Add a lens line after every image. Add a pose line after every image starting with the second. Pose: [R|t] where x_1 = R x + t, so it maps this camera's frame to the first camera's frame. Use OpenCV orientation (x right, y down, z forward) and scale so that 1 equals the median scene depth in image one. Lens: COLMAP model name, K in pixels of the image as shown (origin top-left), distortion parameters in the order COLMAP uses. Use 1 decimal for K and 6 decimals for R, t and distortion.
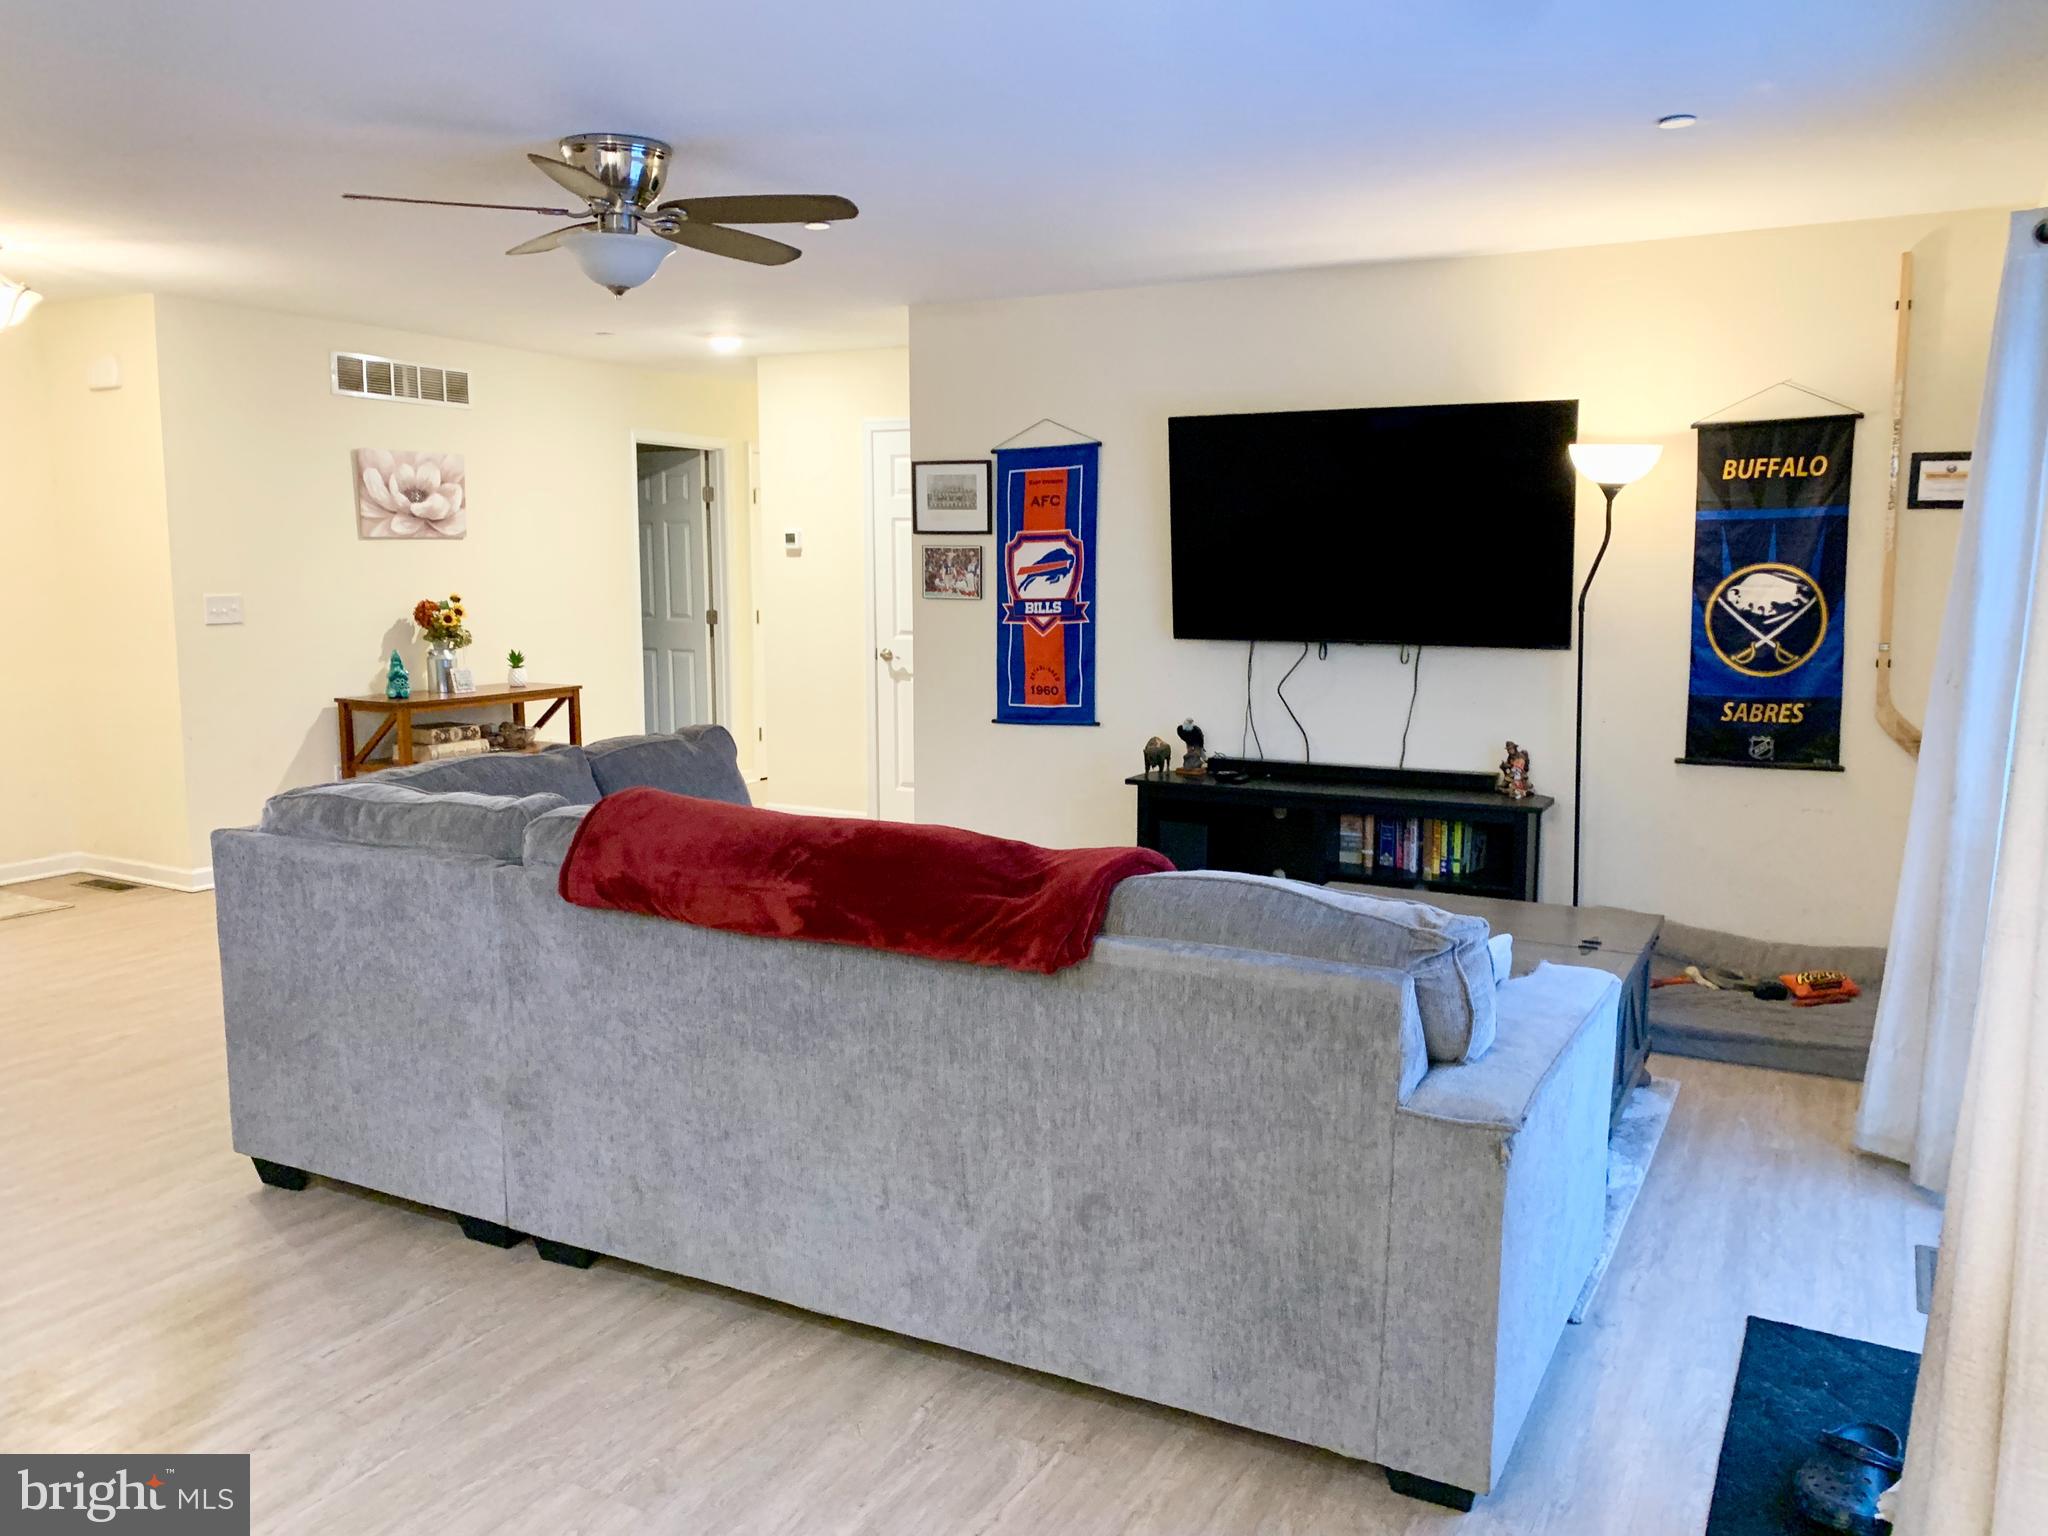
lens RADIAL K [[1557.2, 0, 1013.4], [0, 1557.2, 778.7], [0, 0, 1]] dist [0.047622, -0.052714]
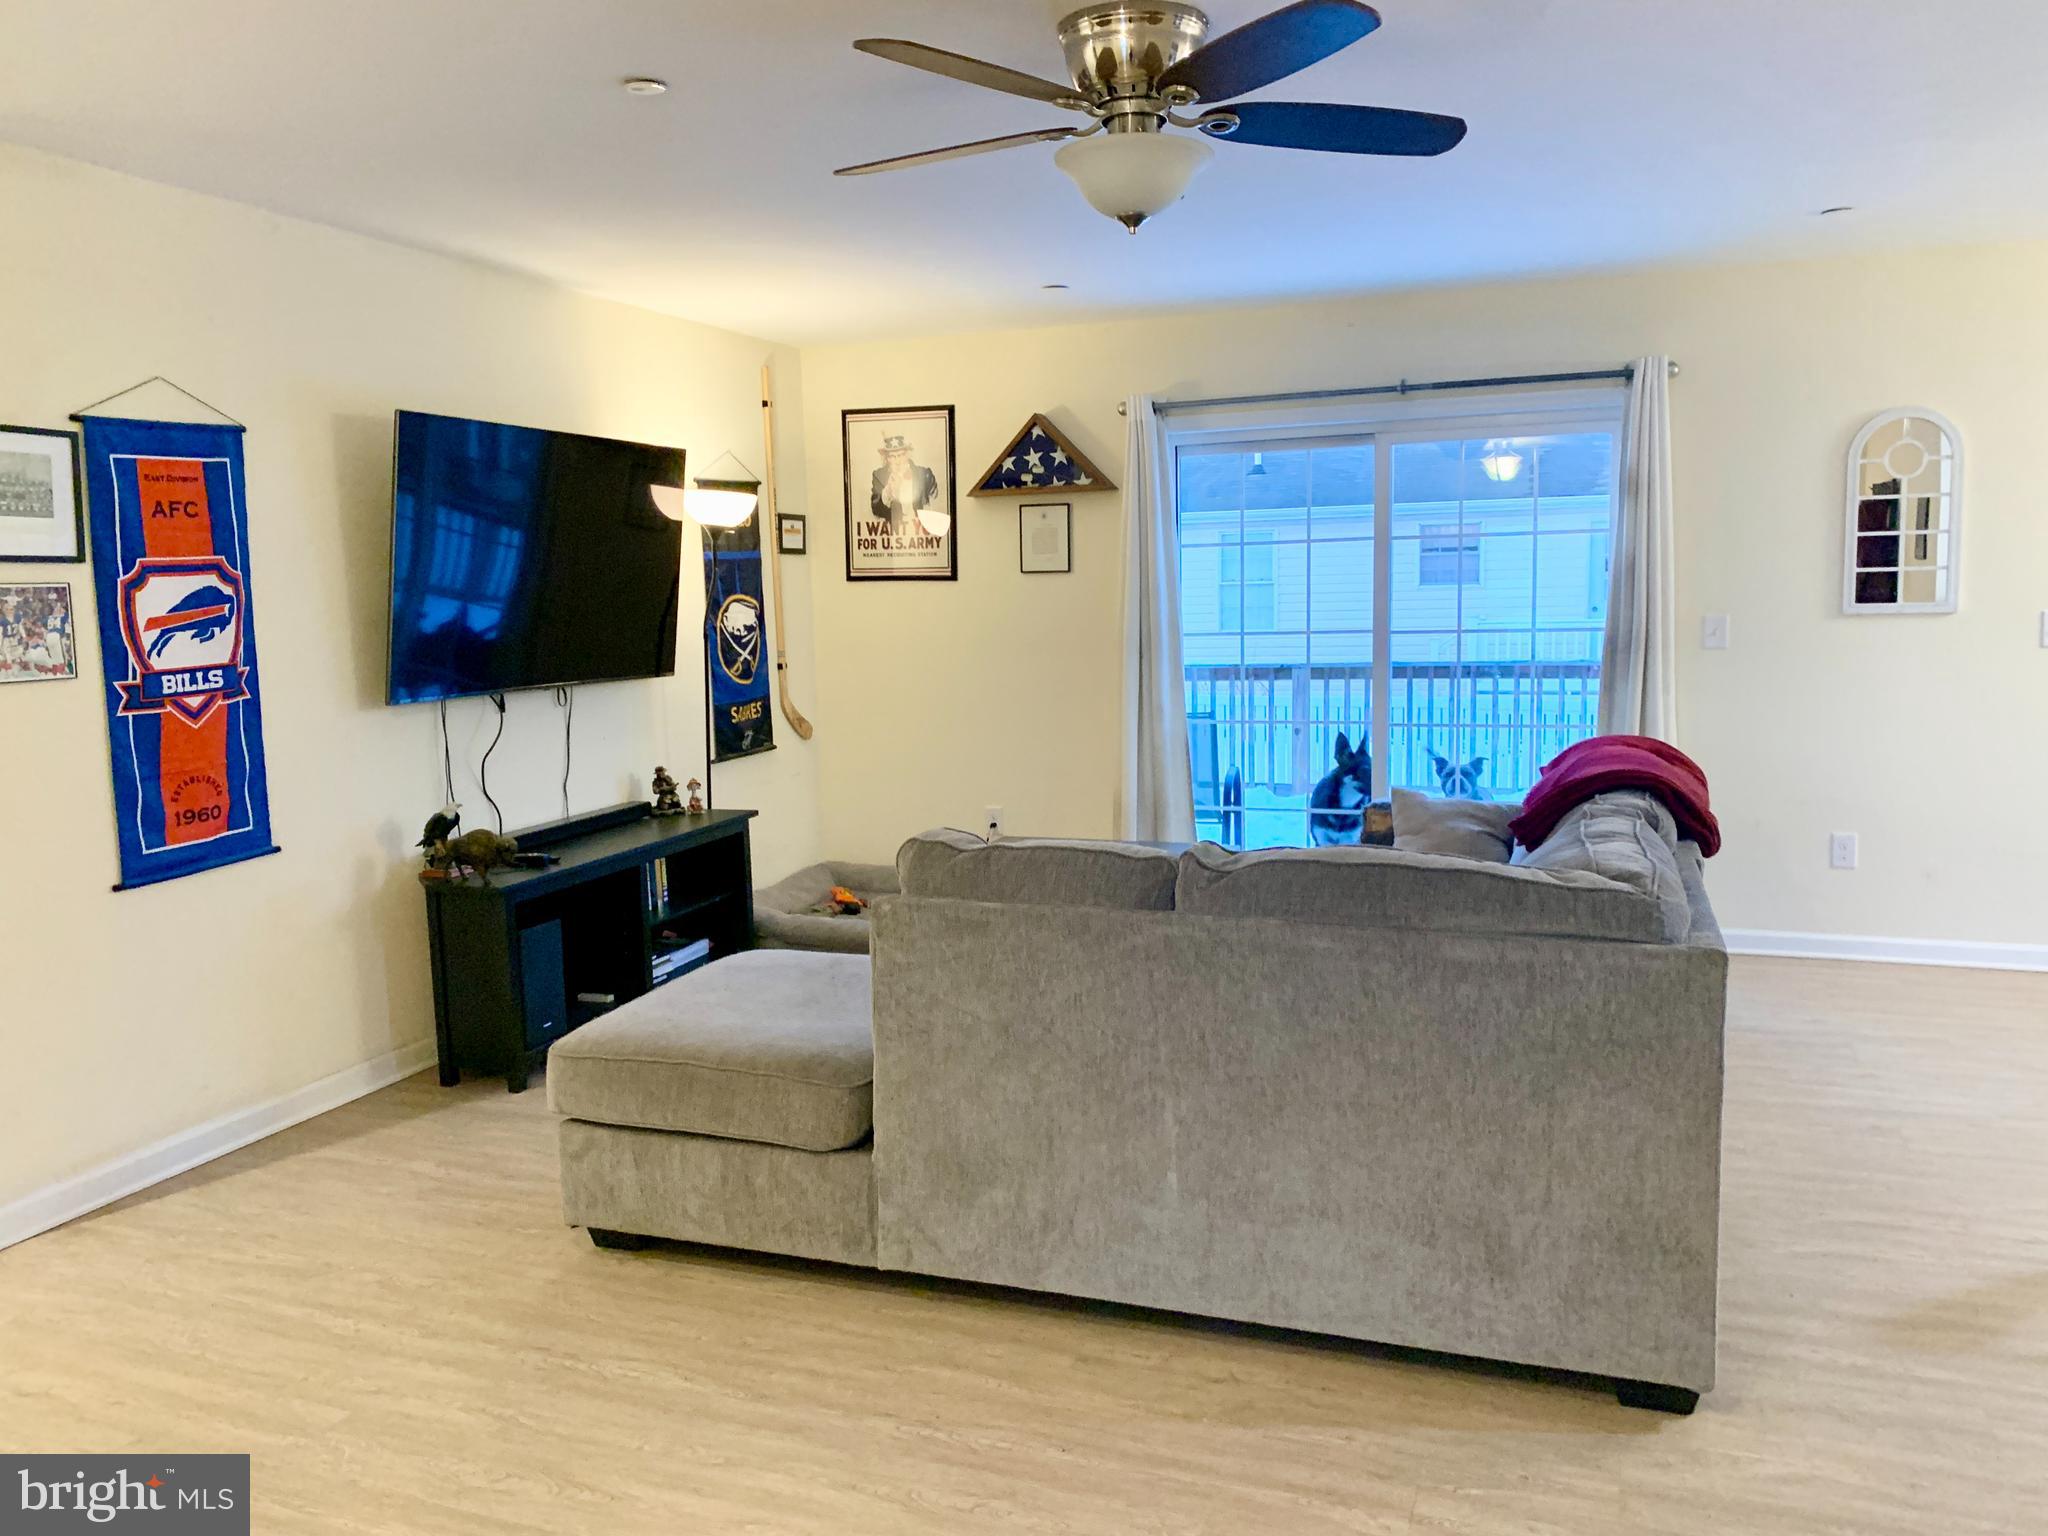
lens RADIAL K [[1557.2, 0, 1010.2], [0, 1557.2, 766.2], [0, 0, 1]] dist [0.047622, -0.052714]
pose [[-0.127672, -0.111034, 0.985582, -0.624946], [0.167572, 0.977013, 0.131776, -0.102770], [-0.977558, 0.181980, -0.106132, 0.741299]]
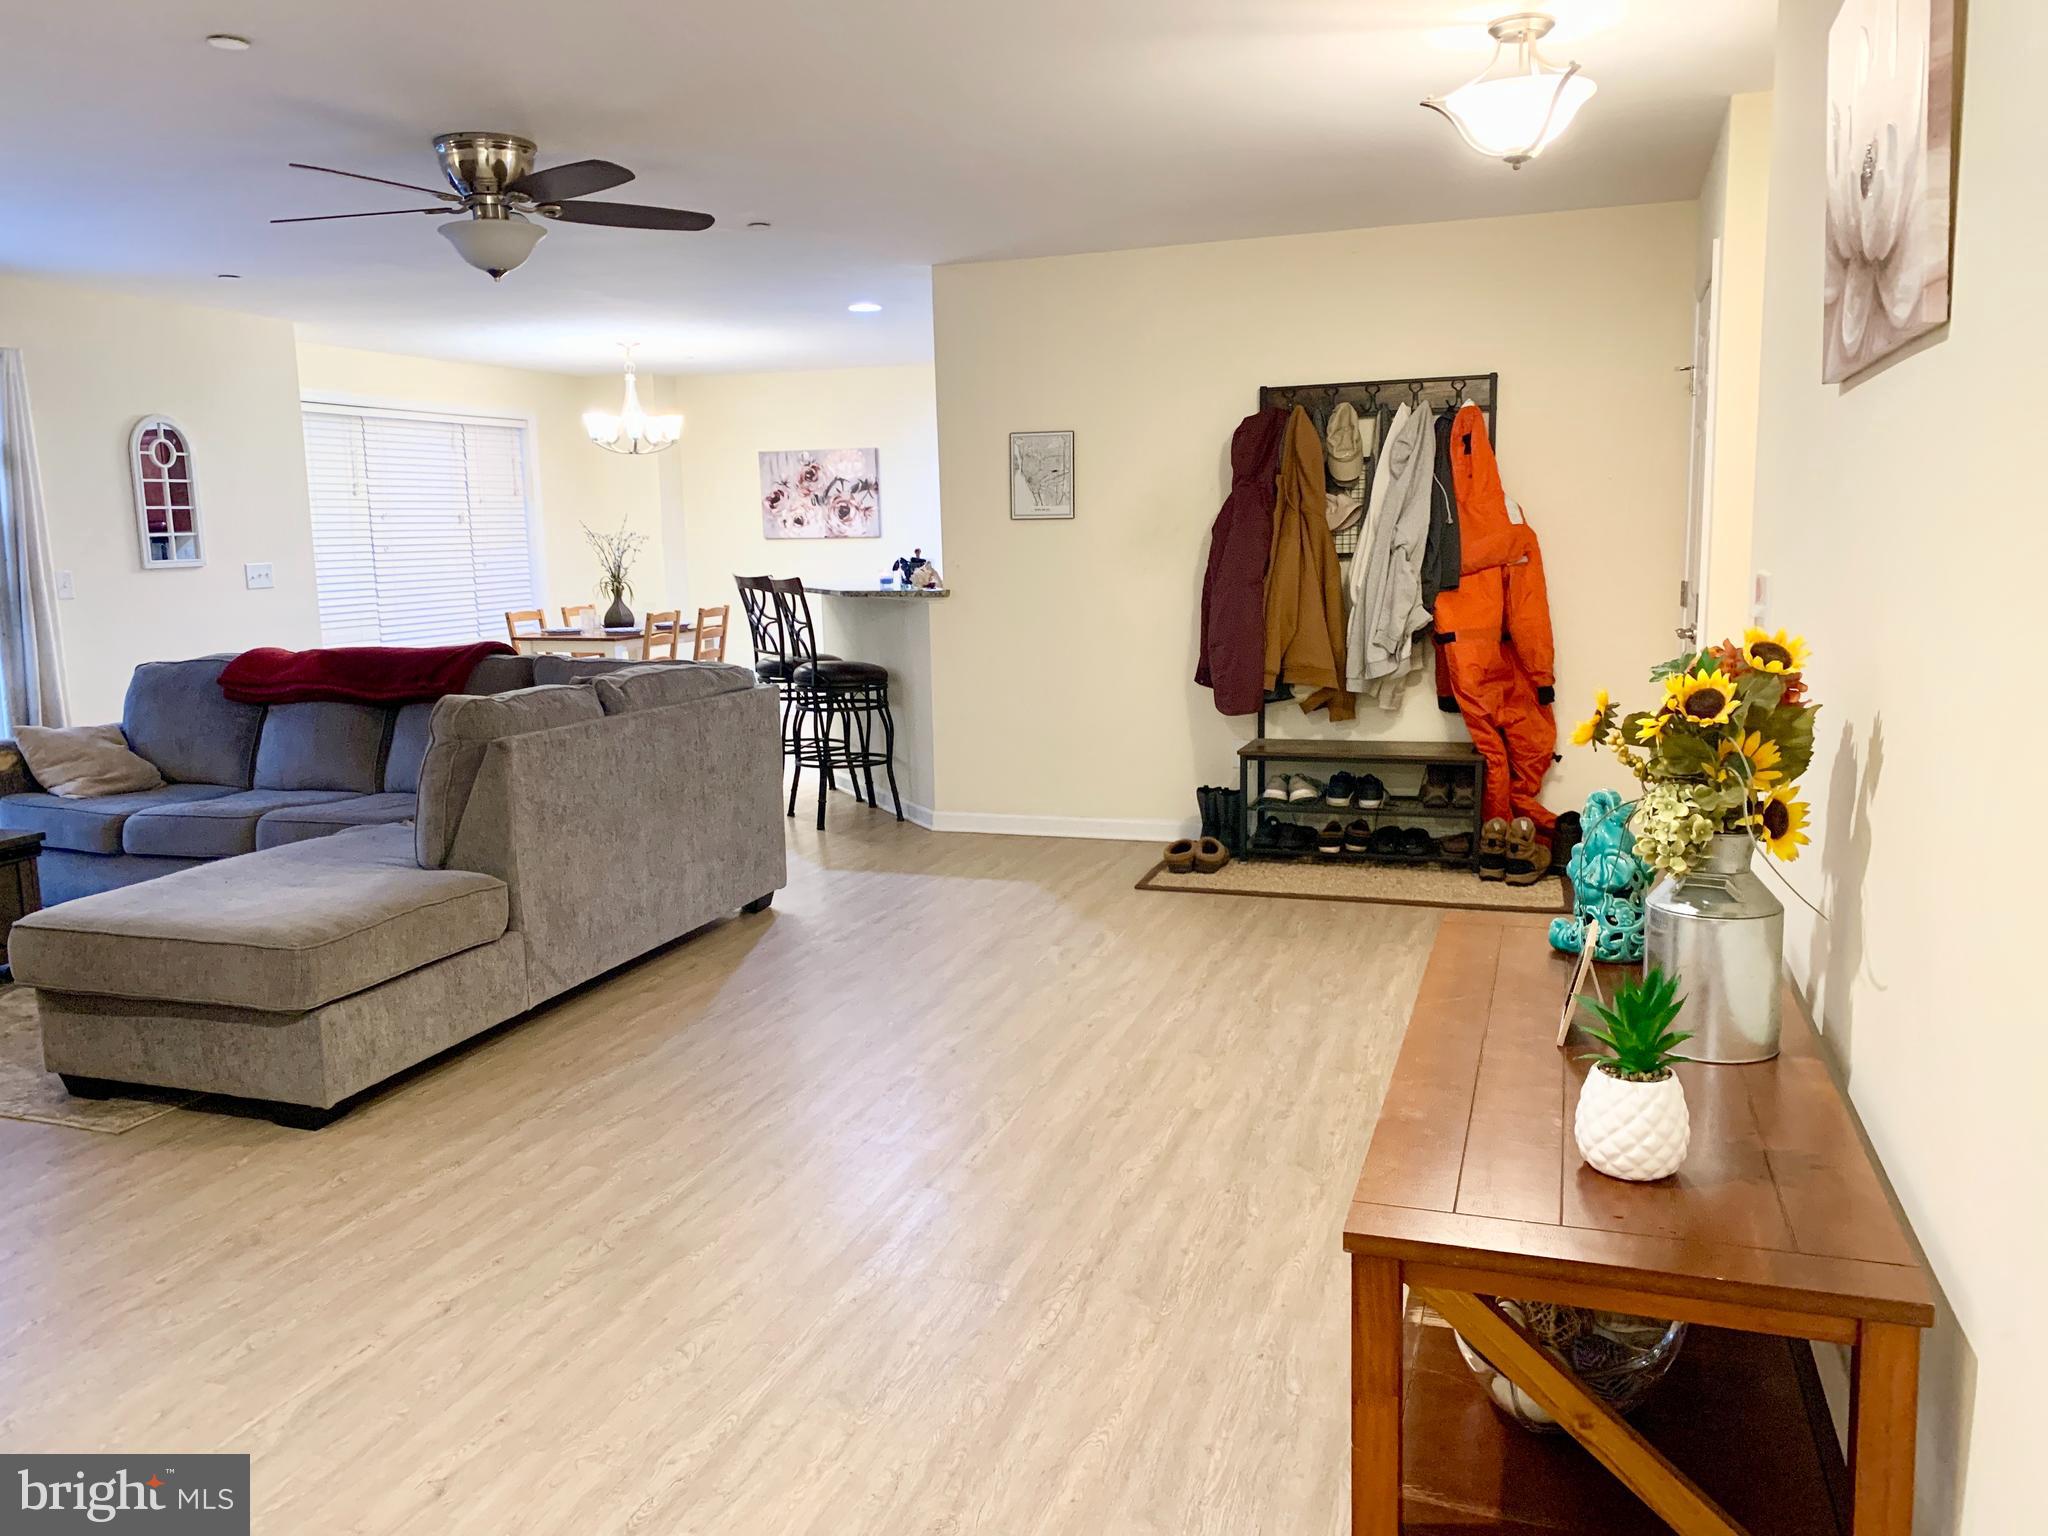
lens RADIAL K [[1557.2, 0, 1016.0], [0, 1557.2, 751.9], [0, 0, 1]] dist [0.047622, -0.052714]
pose [[-0.985550, 0.043888, -0.163600, -0.257304], [-0.003737, 0.959982, 0.280038, -0.185624], [0.169343, 0.276603, -0.945946, 1.393755]]
